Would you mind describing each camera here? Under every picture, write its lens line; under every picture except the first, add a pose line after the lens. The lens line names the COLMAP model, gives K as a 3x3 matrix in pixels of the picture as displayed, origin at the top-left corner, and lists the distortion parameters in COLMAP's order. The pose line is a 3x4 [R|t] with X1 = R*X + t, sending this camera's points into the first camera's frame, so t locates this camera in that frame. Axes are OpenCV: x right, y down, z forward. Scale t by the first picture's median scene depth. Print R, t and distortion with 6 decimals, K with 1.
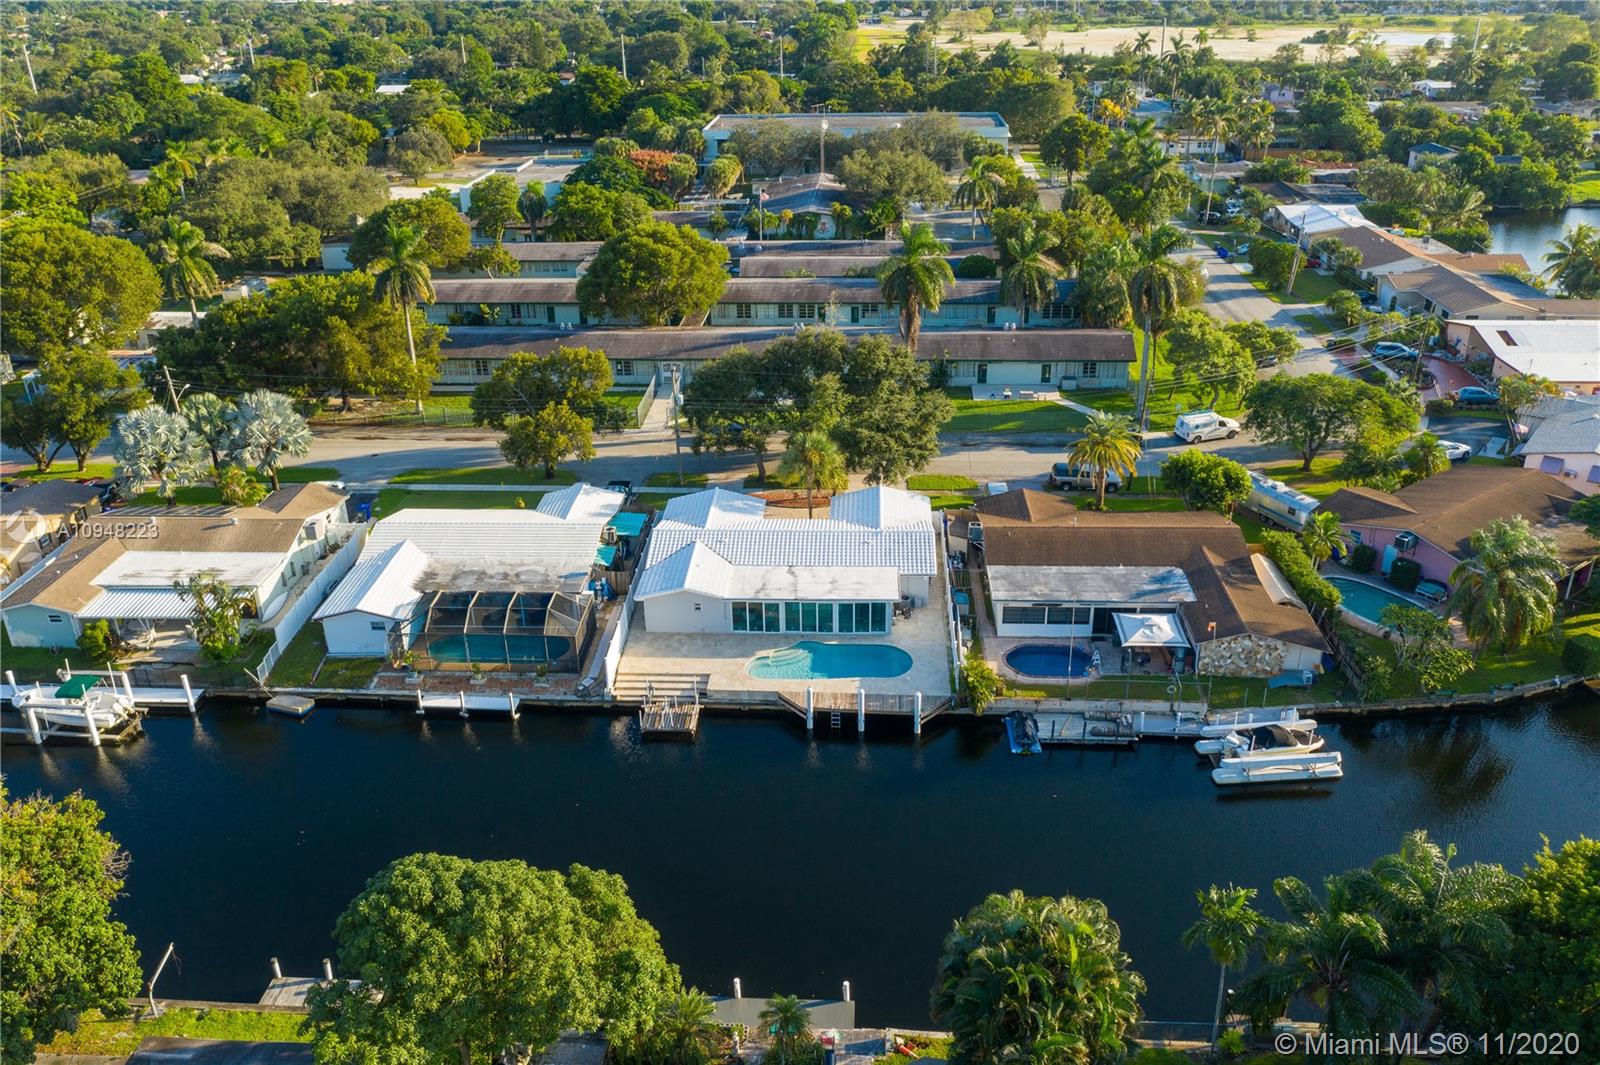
lens RADIAL K [[1259.9, 0, 800.0], [0, 1259.9, 532.5], [0, 0, 1]] dist [-0.010717, 0.004681]
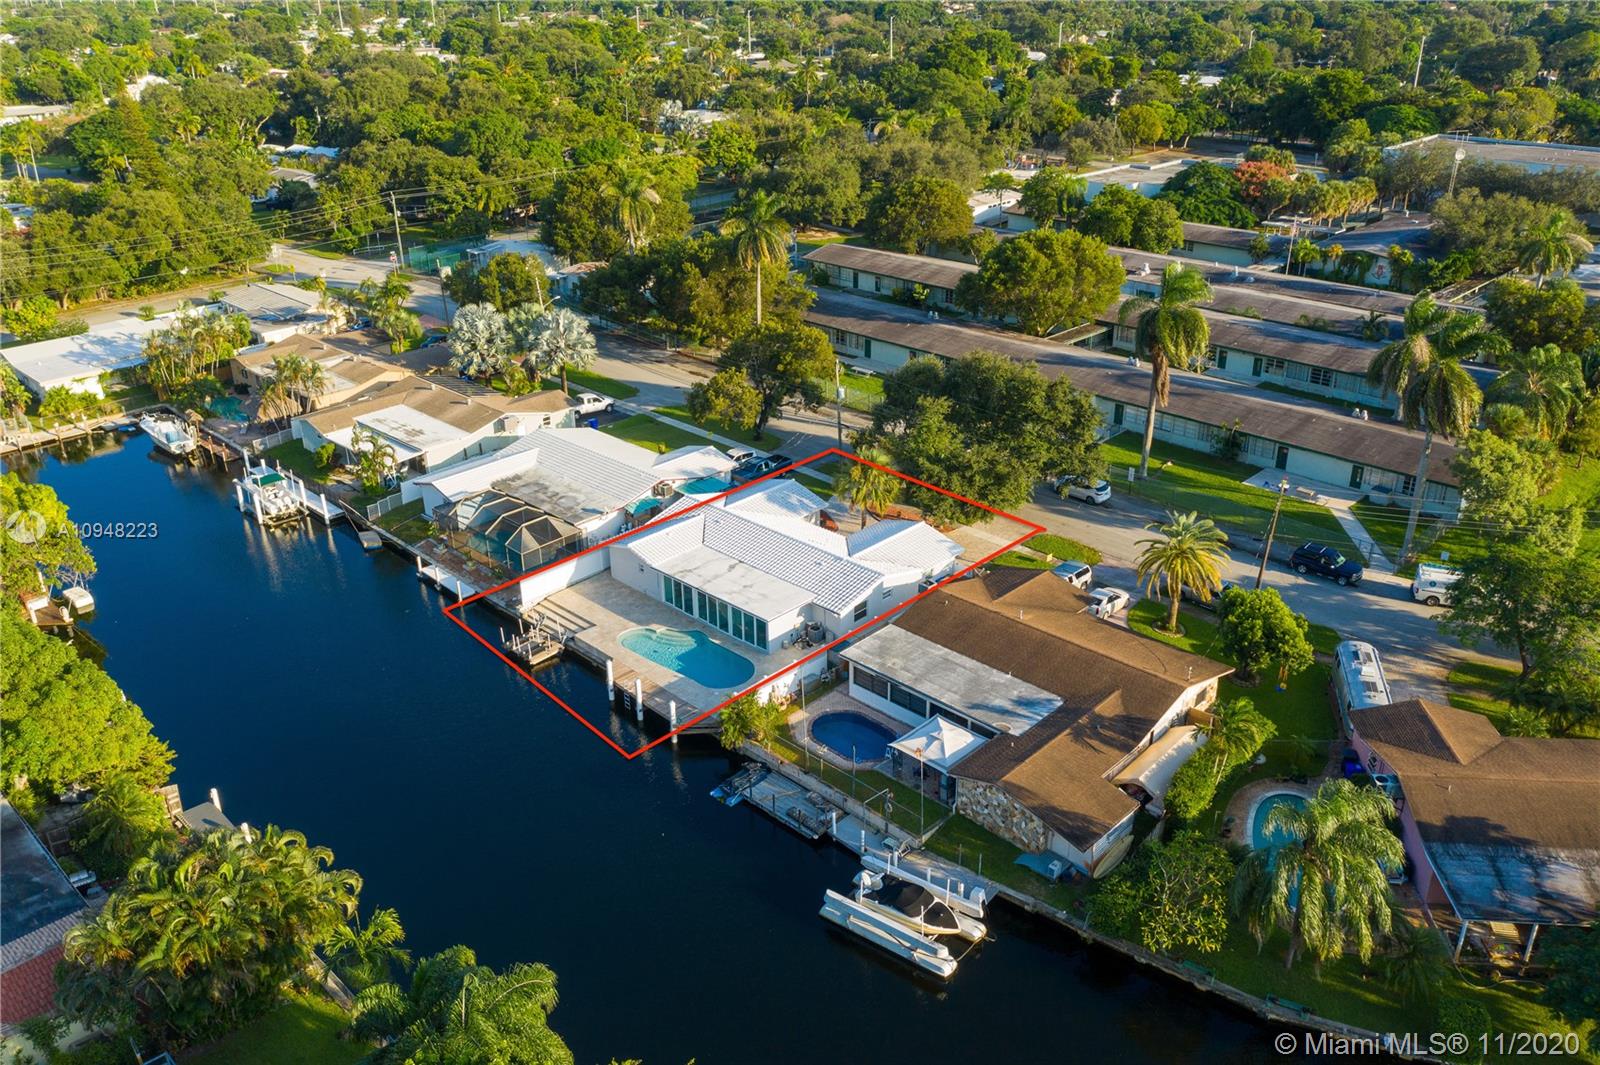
lens RADIAL K [[1259.9, 0, 800.0], [0, 1259.9, 532.5], [0, 0, 1]] dist [-0.010717, 0.004681]
pose [[0.755725, 0.284462, -0.589882, 0.594565], [-0.279115, 0.954737, 0.102821, -0.108644], [0.592431, 0.086941, 0.800916, 0.205943]]
